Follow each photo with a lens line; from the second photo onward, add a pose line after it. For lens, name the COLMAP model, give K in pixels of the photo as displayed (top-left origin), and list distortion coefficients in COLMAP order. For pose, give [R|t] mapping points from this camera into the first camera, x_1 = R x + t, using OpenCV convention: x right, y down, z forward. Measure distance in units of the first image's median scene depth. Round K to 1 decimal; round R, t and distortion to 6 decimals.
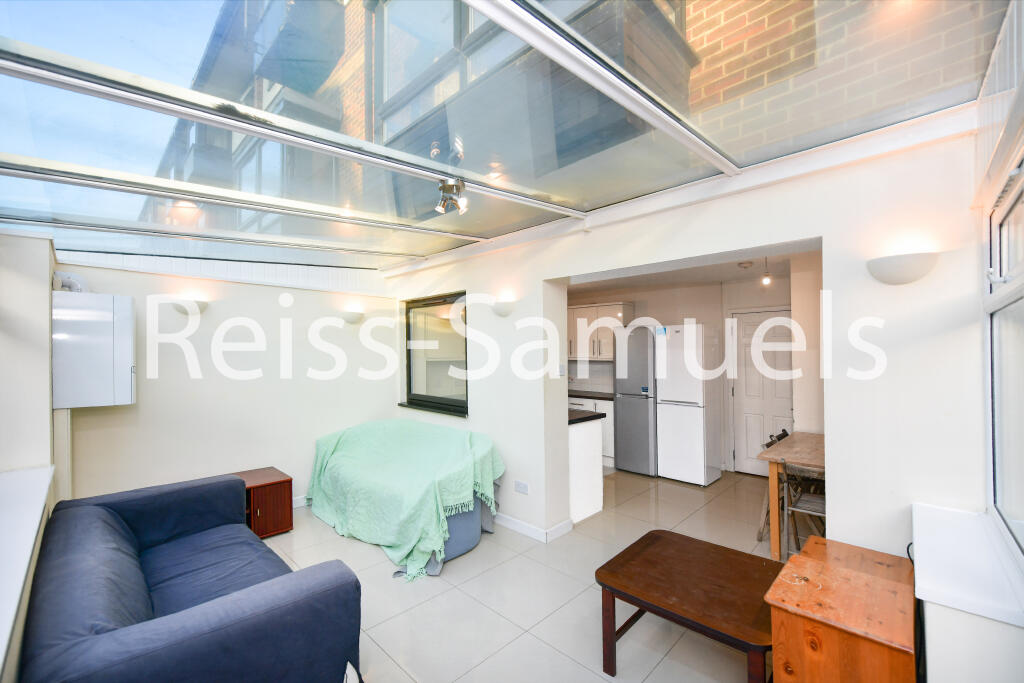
lens RADIAL K [[411.0, 0, 516.9], [0, 411.0, 345.4], [0, 0, 1]] dist [-0.000744, 0.000034]
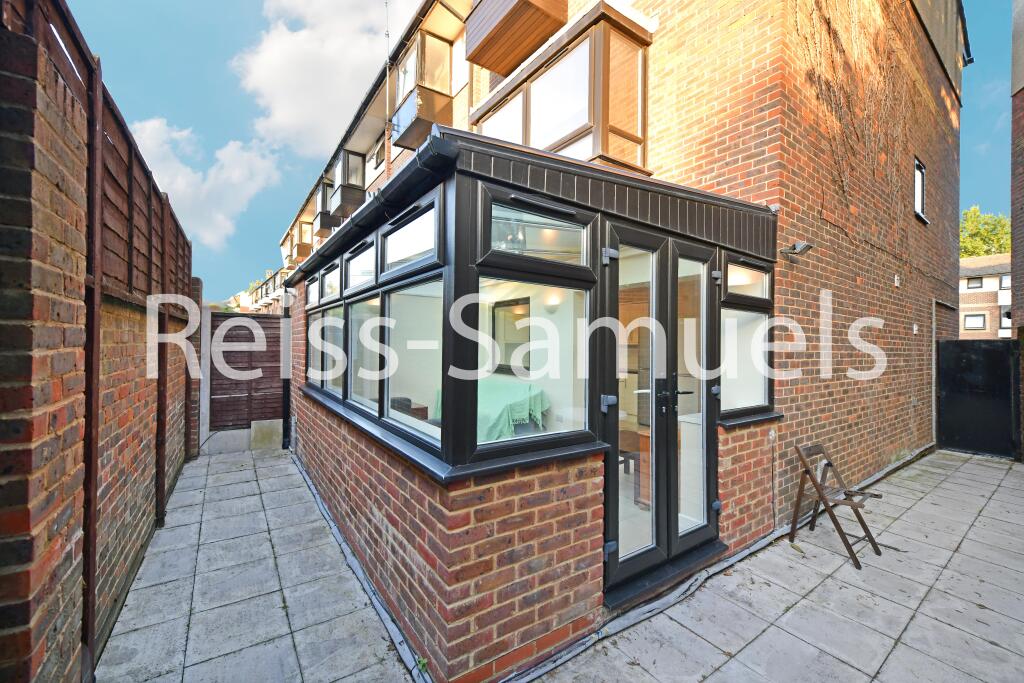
lens RADIAL K [[411.0, 0, 512.1], [0, 411.0, 339.9], [0, 0, 1]] dist [-0.000744, 0.000034]
pose [[0.978644, 0.016735, -0.204879, 0.172506], [-0.015812, 0.999856, 0.006139, 0.032511], [0.204952, -0.002769, 0.978768, -0.711745]]
